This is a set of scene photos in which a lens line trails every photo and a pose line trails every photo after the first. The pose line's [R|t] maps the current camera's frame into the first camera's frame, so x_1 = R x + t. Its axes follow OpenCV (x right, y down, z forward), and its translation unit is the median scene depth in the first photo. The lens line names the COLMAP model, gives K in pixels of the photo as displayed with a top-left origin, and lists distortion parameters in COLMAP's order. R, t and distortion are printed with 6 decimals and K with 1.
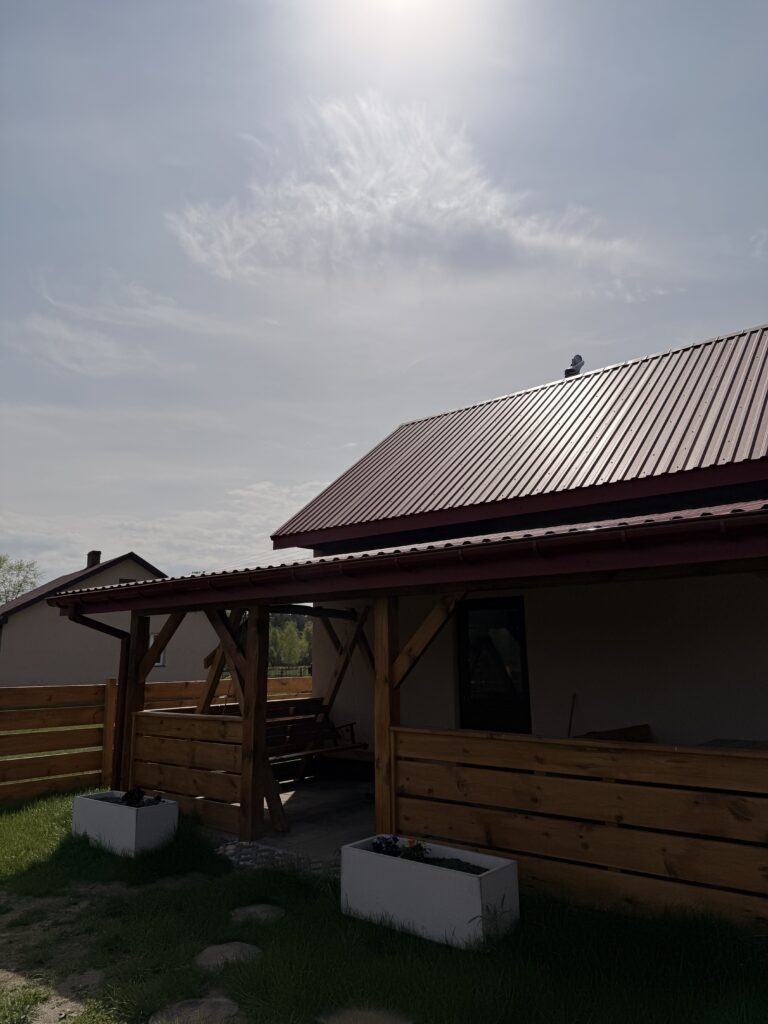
lens RADIAL K [[719.1, 0, 384.0], [0, 719.1, 512.0], [0, 0, 1]] dist [0.139995, -0.001106]
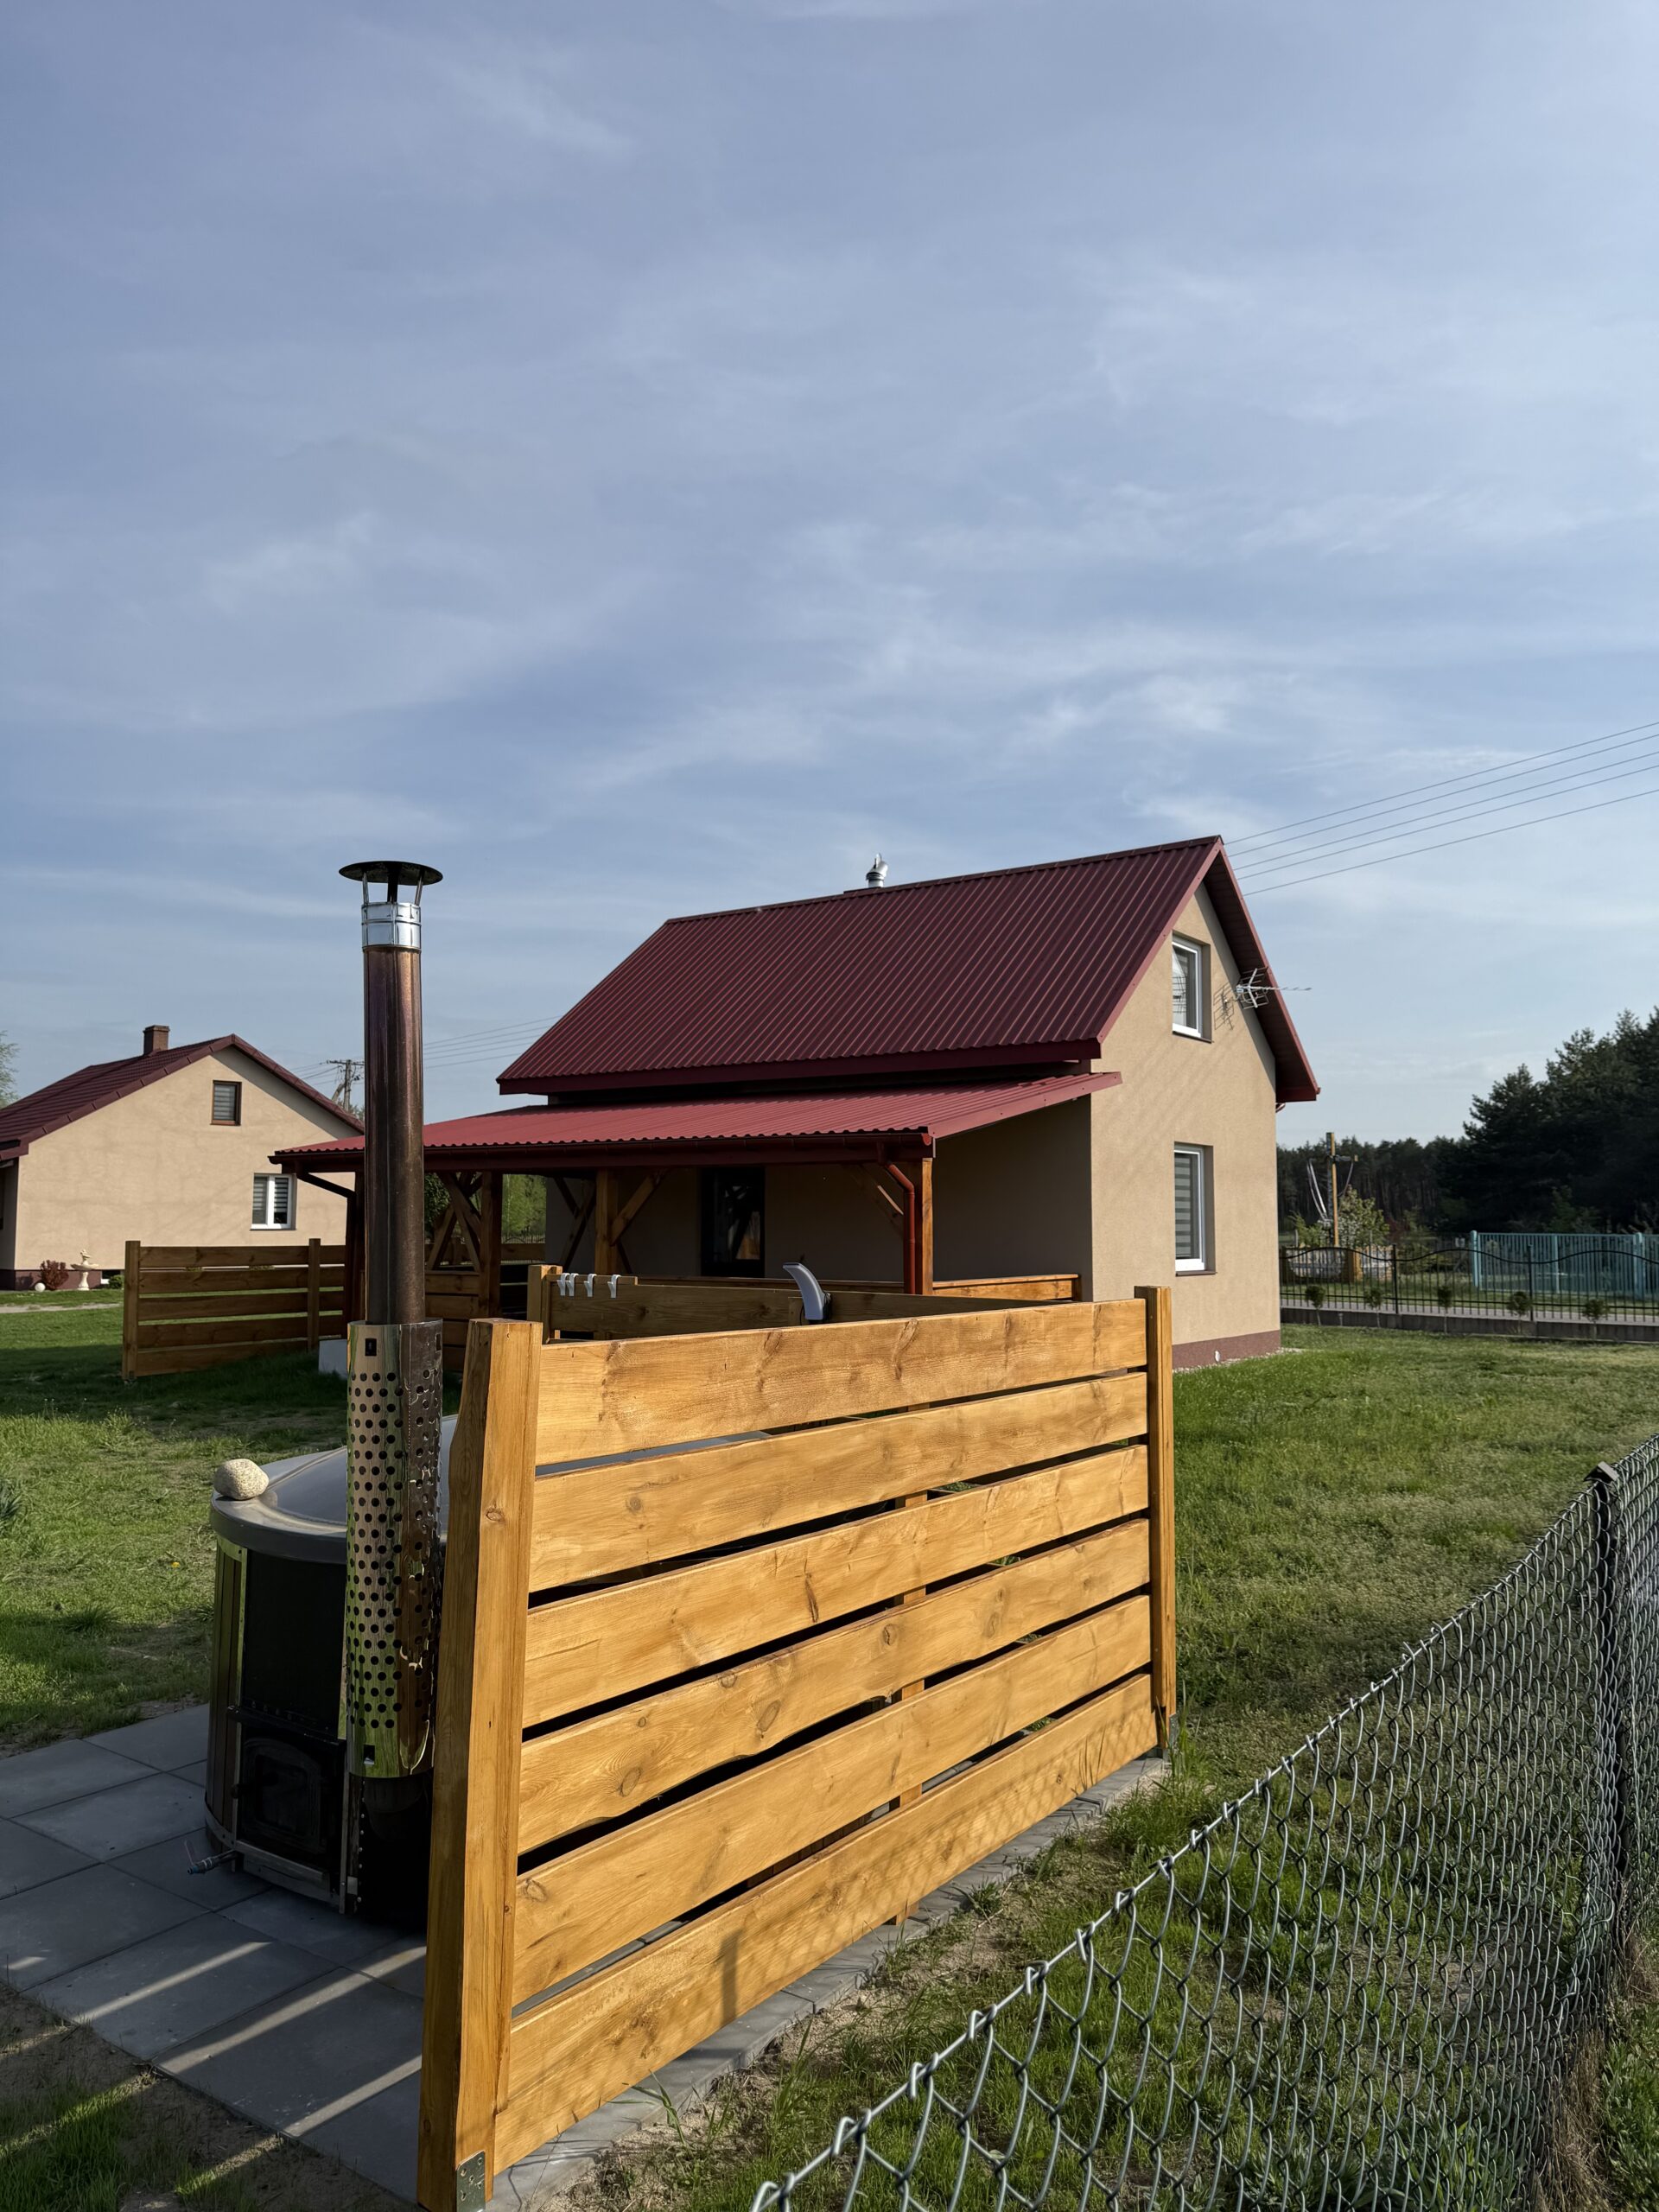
lens RADIAL K [[1553.4, 0, 829.5], [0, 1553.4, 1106.0], [0, 0, 1]] dist [0.139995, -0.001106]
pose [[0.997059, 0.020630, 0.073807, 0.113499], [-0.029454, 0.992270, 0.120549, -0.196384], [-0.070750, -0.122369, 0.989960, -0.987066]]
